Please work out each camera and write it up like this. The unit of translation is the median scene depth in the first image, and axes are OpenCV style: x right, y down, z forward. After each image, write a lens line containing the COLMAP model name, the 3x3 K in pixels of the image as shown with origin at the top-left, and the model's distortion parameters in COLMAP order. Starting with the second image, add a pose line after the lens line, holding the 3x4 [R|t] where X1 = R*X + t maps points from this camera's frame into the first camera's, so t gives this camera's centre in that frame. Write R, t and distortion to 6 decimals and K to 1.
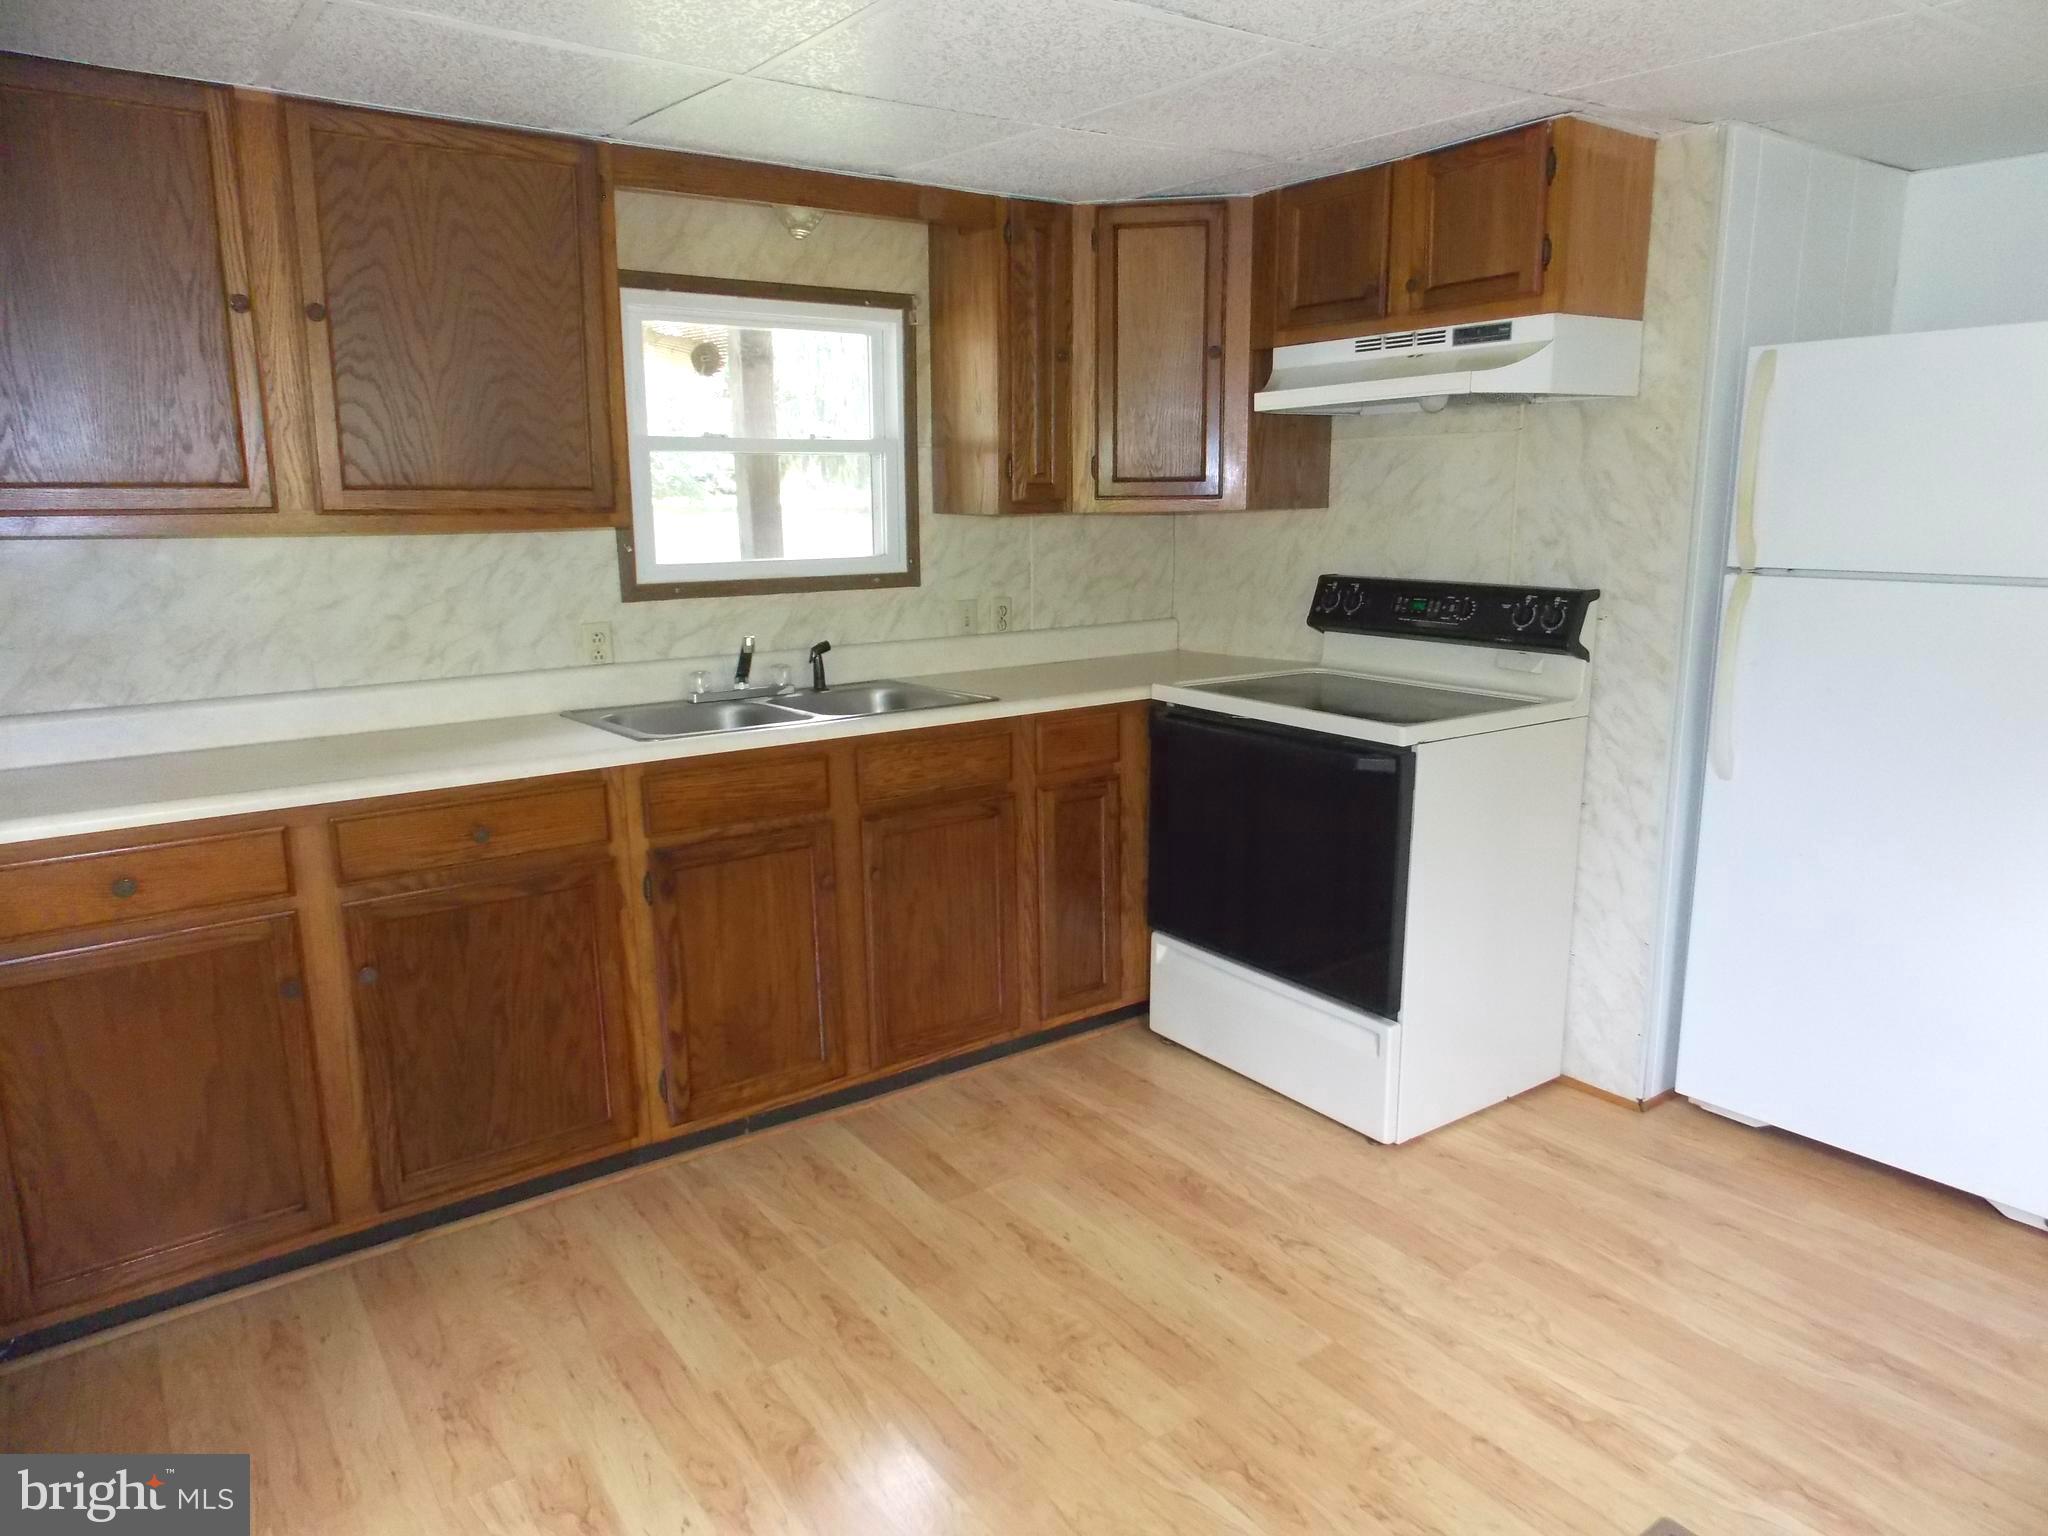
lens RADIAL K [[1359.5, 0, 1036.5], [0, 1359.5, 765.7], [0, 0, 1]] dist [-0.001858, 0.000859]
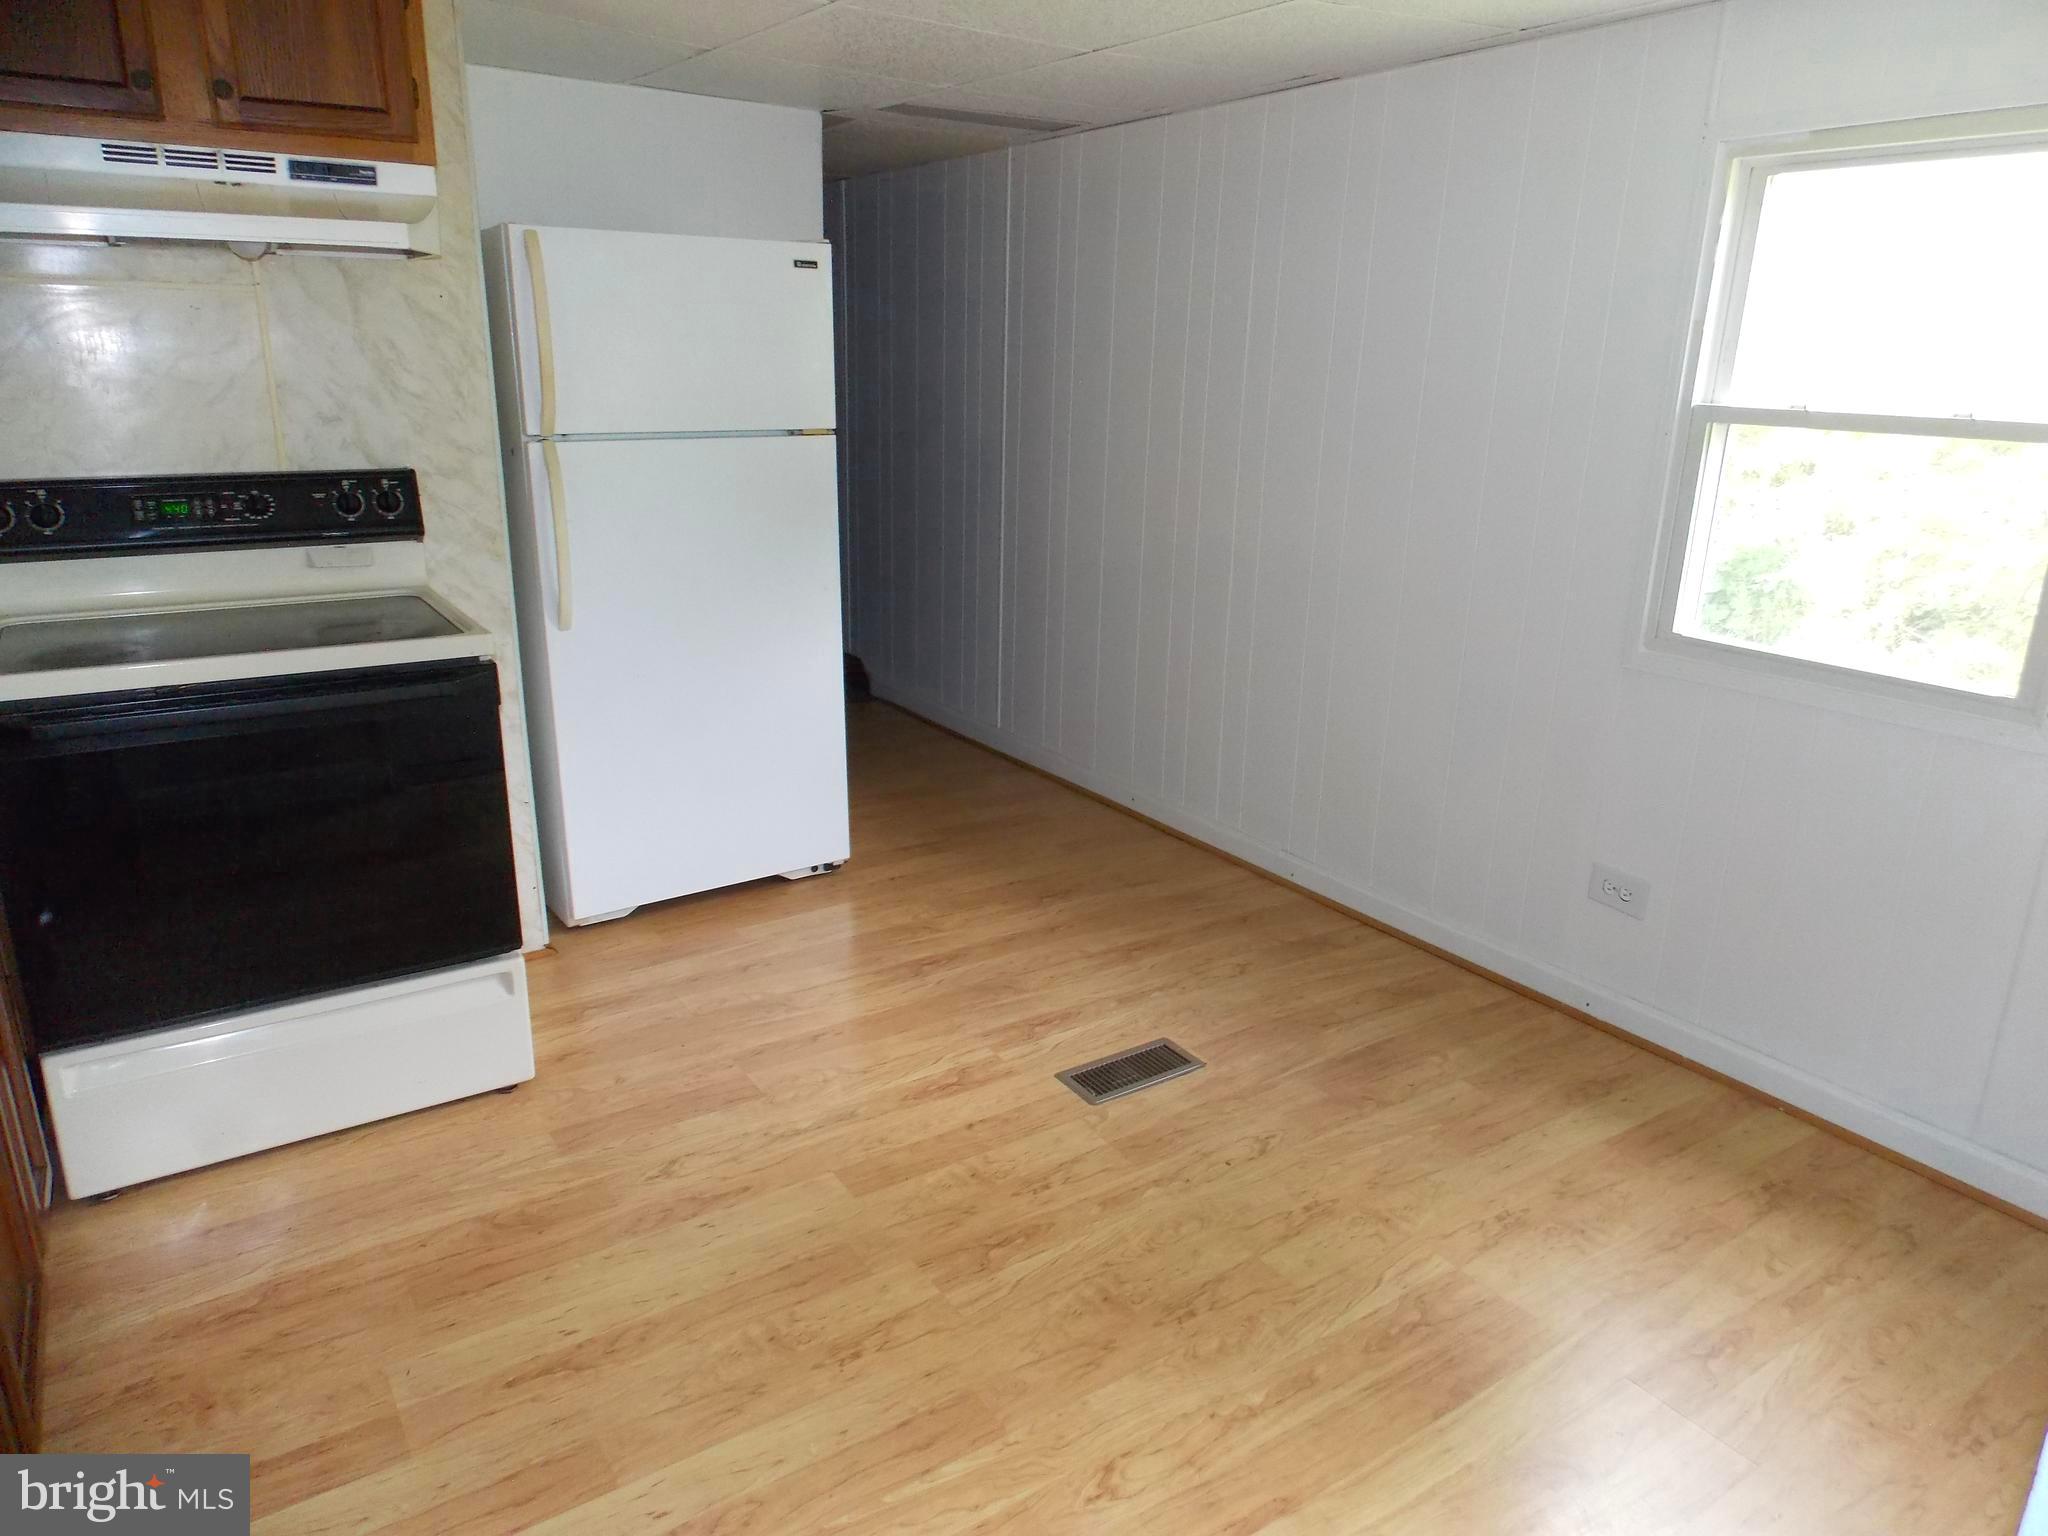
lens RADIAL K [[1359.5, 0, 1037.9], [0, 1359.5, 772.1], [0, 0, 1]] dist [-0.001858, 0.000859]
pose [[0.020040, -0.287538, 0.957560, -0.577595], [0.179511, 0.943223, 0.279476, -0.121189], [-0.983552, 0.166292, 0.070519, 0.563104]]
